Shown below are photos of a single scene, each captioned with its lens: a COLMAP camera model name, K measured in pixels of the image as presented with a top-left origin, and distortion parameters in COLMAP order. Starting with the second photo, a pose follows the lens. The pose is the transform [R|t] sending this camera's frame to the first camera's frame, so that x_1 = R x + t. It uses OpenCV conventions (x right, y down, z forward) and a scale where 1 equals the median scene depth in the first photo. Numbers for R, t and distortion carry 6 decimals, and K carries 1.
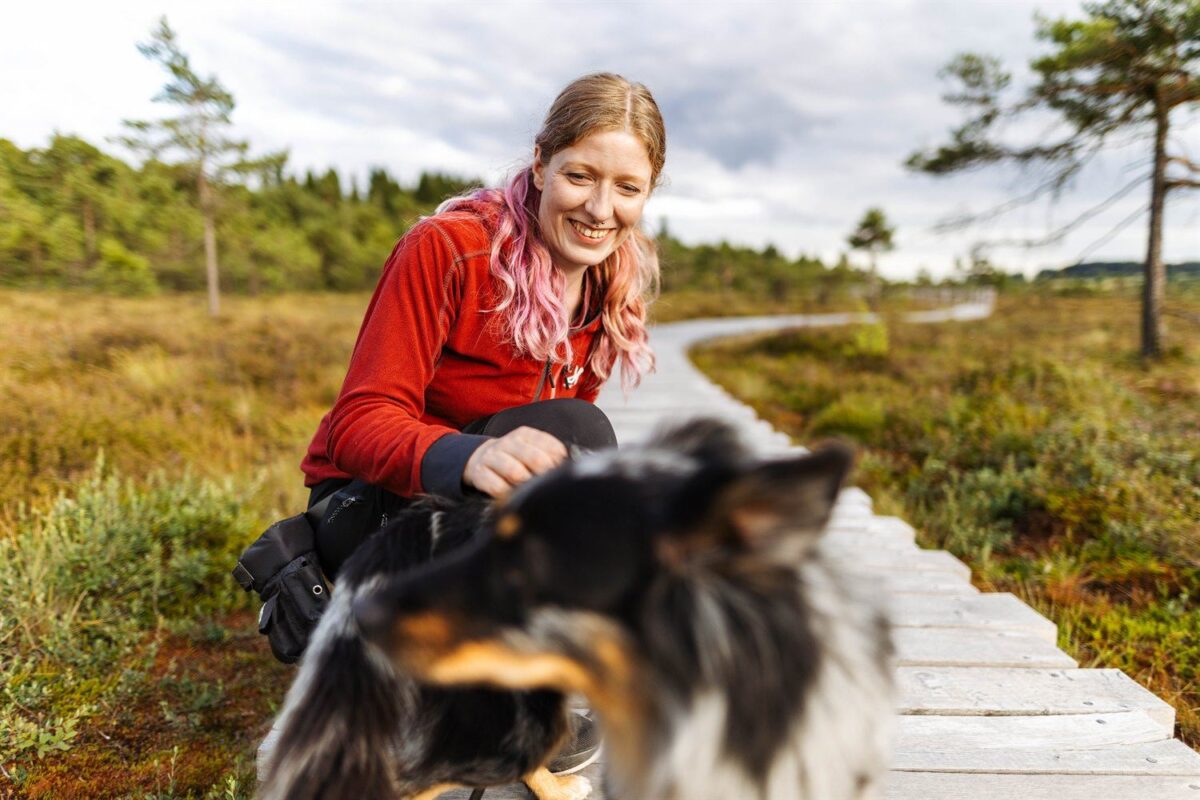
lens RADIAL K [[864.3, 0, 613.0], [0, 864.3, 388.6], [0, 0, 1]] dist [0.004159, 0.006266]
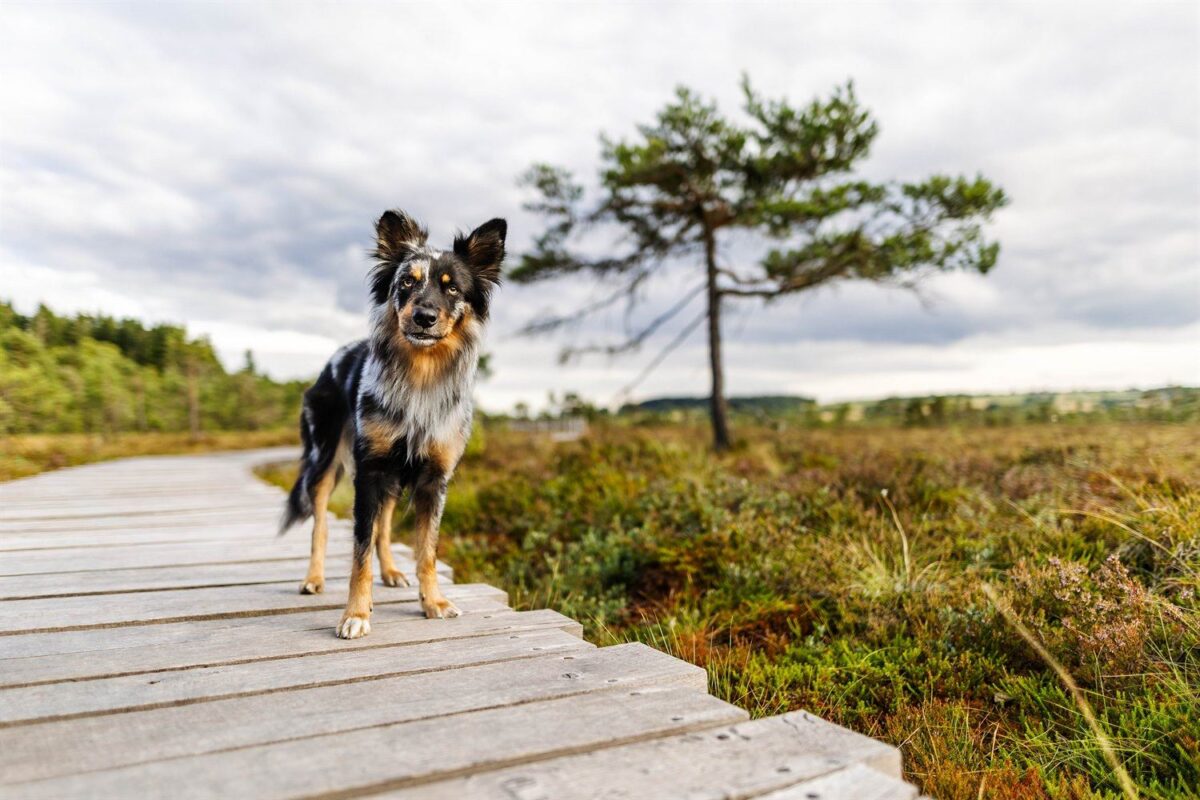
lens RADIAL K [[864.3, 0, 613.0], [0, 864.3, 388.6], [0, 0, 1]] dist [0.004159, 0.006266]
pose [[0.901976, -0.011347, 0.431637, 0.058619], [0.083787, 0.985253, -0.149187, 0.055852], [-0.423578, 0.170729, 0.889625, 0.145095]]
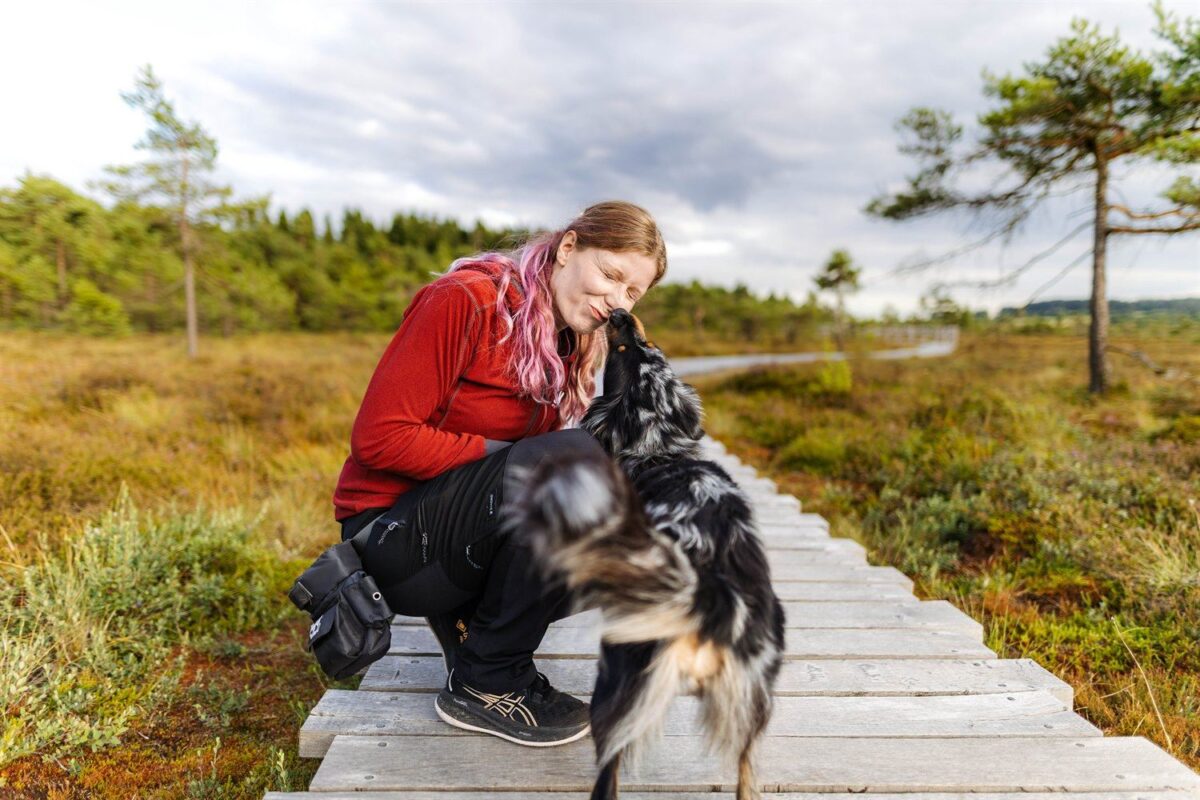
lens RADIAL K [[864.3, 0, 613.0], [0, 864.3, 388.6], [0, 0, 1]] dist [0.004159, 0.006266]
pose [[0.999511, -0.005283, 0.030834, -0.004971], [0.006639, 0.999008, -0.044043, 0.002117], [-0.030570, 0.044226, 0.998554, -0.054032]]
